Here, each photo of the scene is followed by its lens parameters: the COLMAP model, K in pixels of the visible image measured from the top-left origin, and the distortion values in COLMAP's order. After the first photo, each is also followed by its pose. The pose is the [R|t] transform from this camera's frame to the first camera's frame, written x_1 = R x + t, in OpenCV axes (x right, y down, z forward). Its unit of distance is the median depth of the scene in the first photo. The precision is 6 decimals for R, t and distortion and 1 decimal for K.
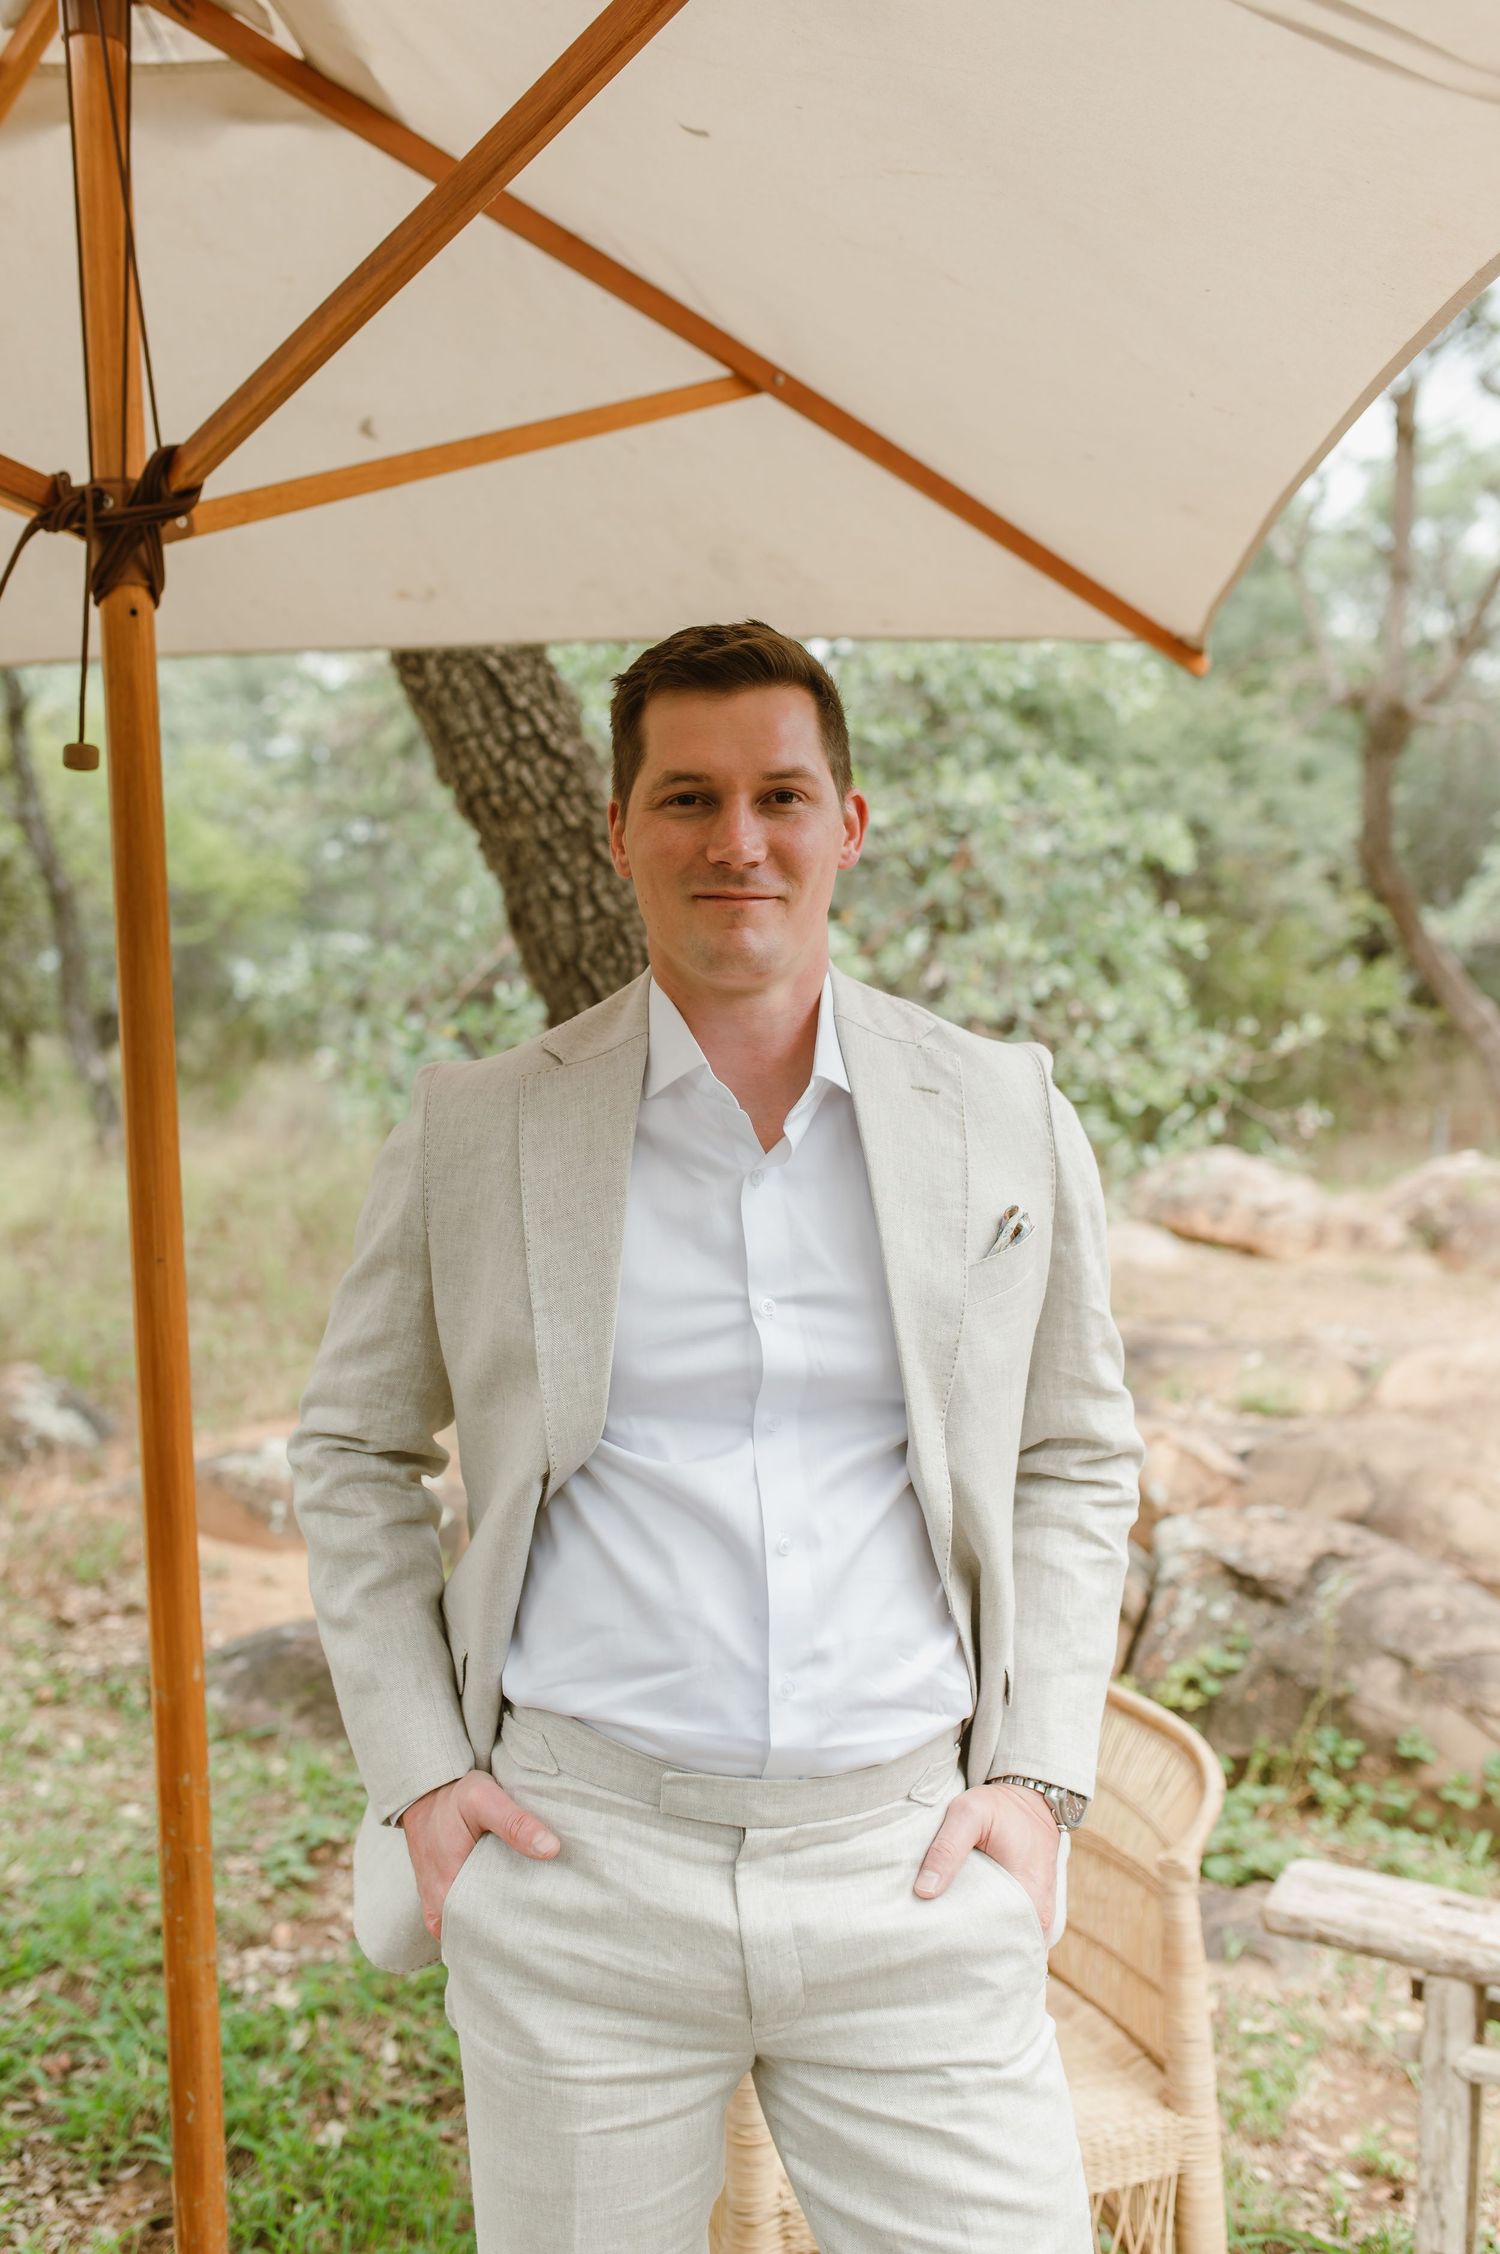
lens RADIAL K [[2101.0, 0, 752.3], [0, 2101.0, 1122.4], [0, 0, 1]] dist [0.032159, 0.000000]
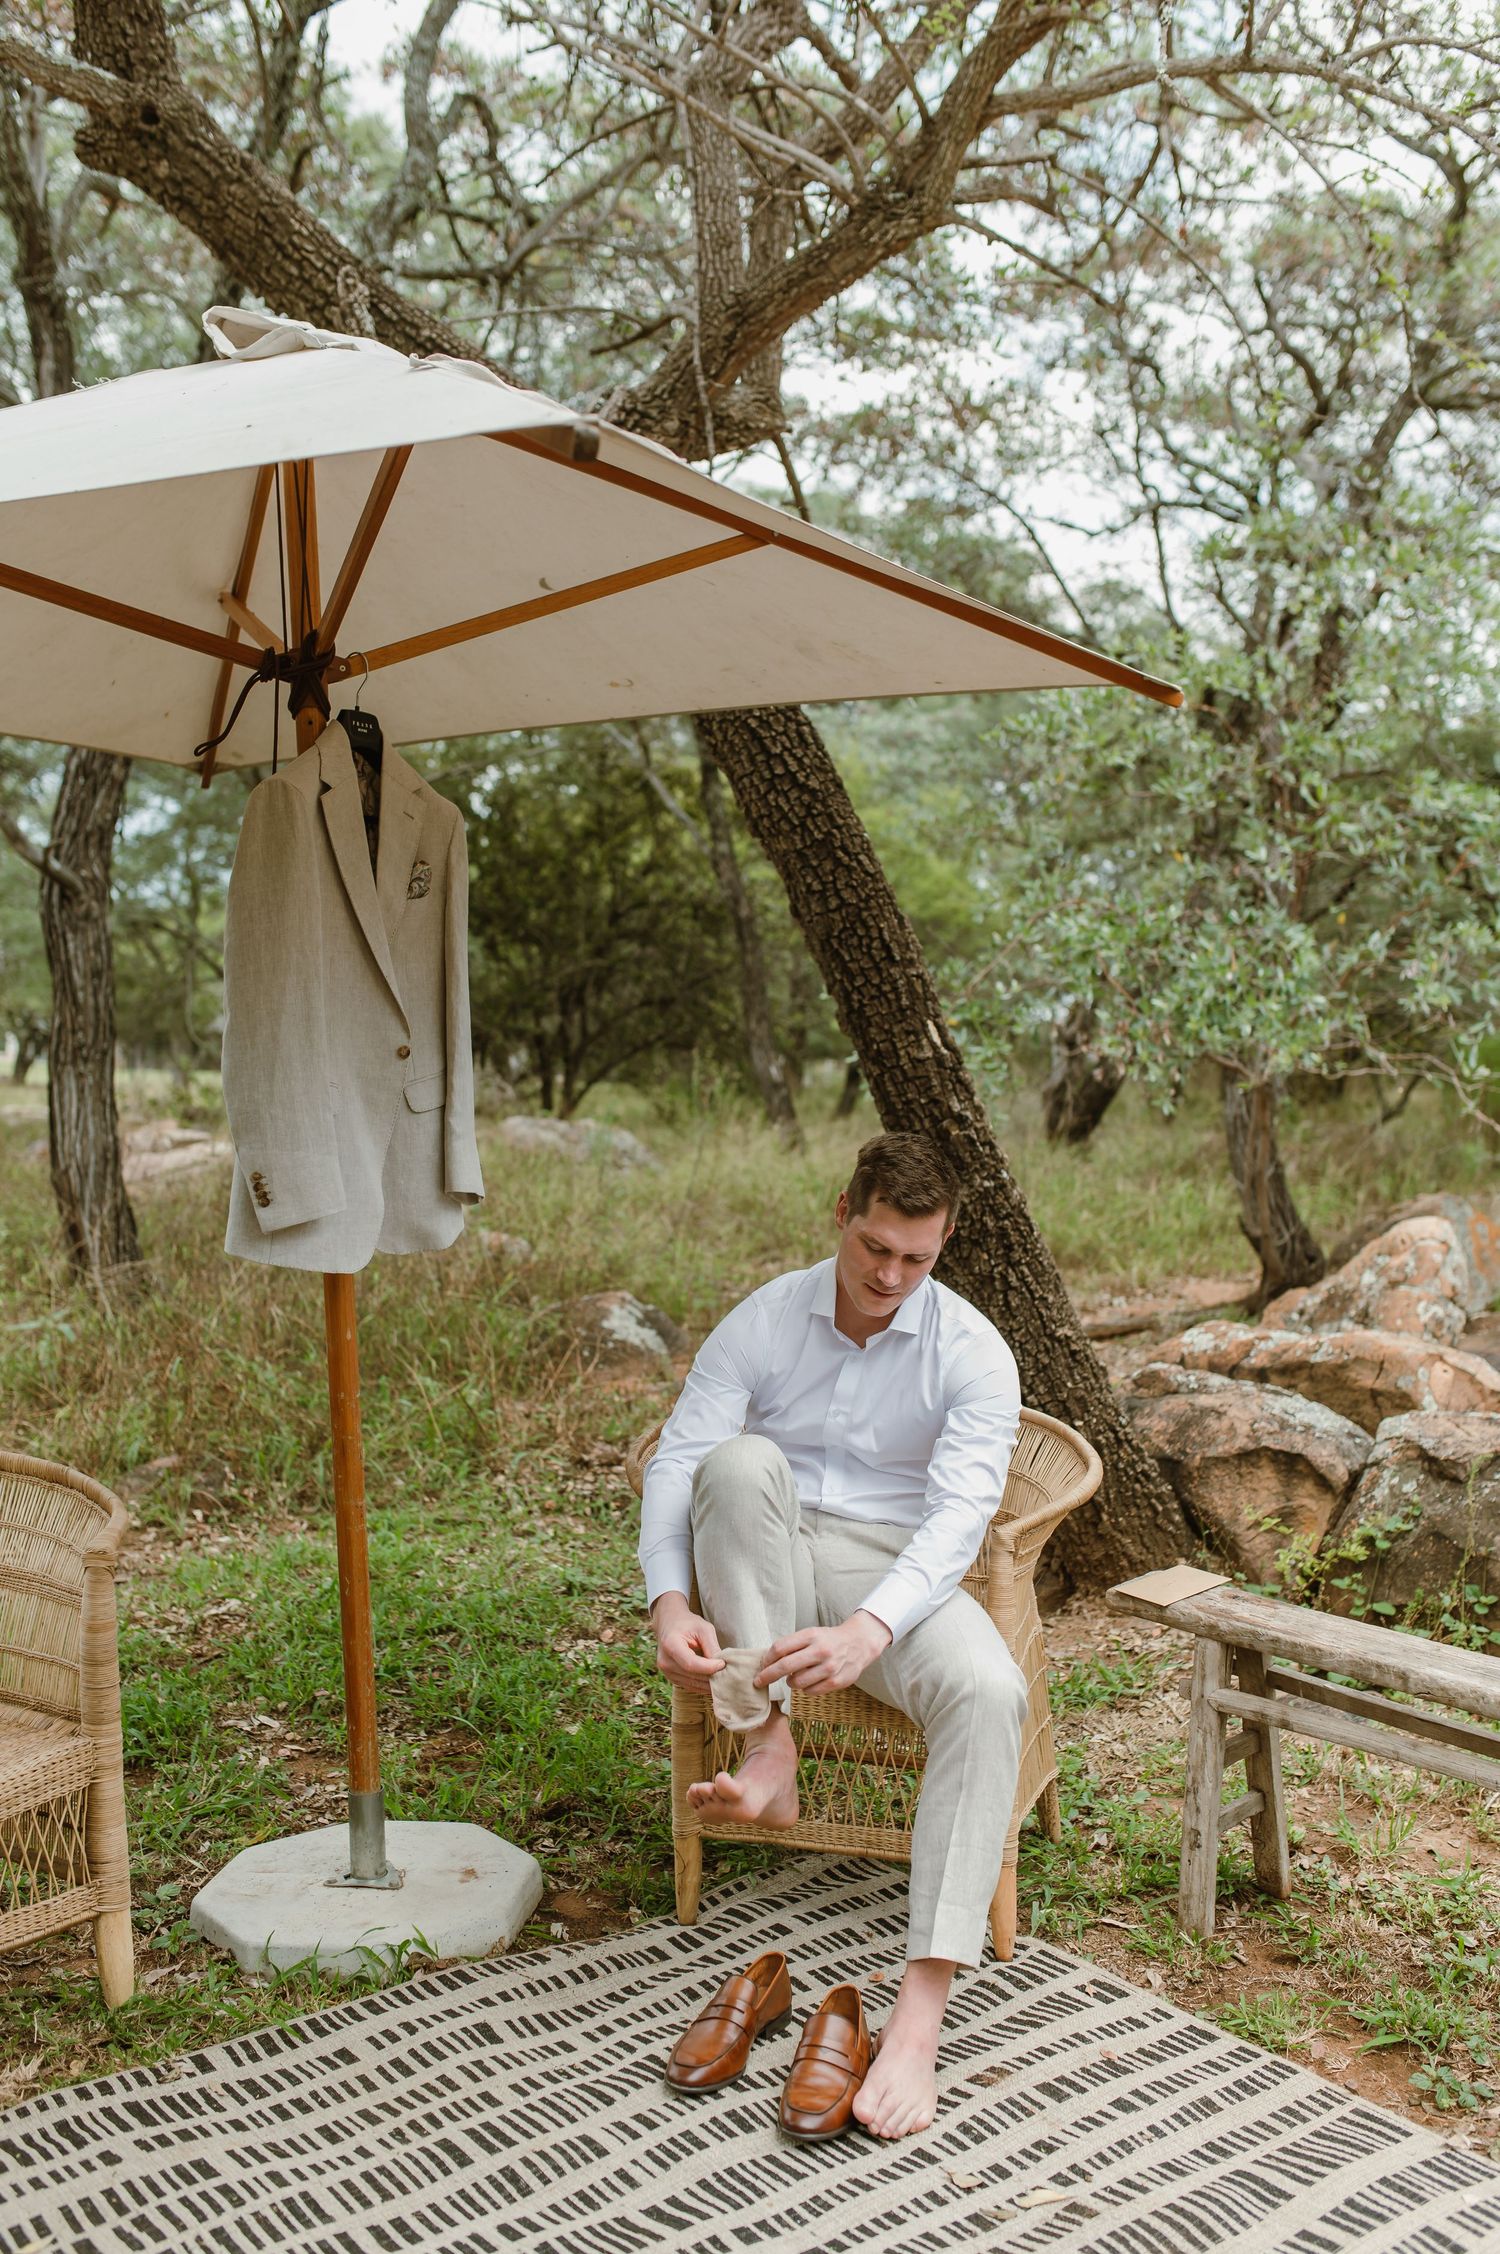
lens RADIAL K [[2101.0, 0, 769.0], [0, 2101.0, 1138.9], [0, 0, 1]] dist [0.032159, 0.000000]
pose [[0.932380, 0.011427, -0.361300, 0.315960], [-0.014032, 0.999891, -0.004588, 0.048926], [0.361208, 0.009348, 0.932438, -0.226660]]
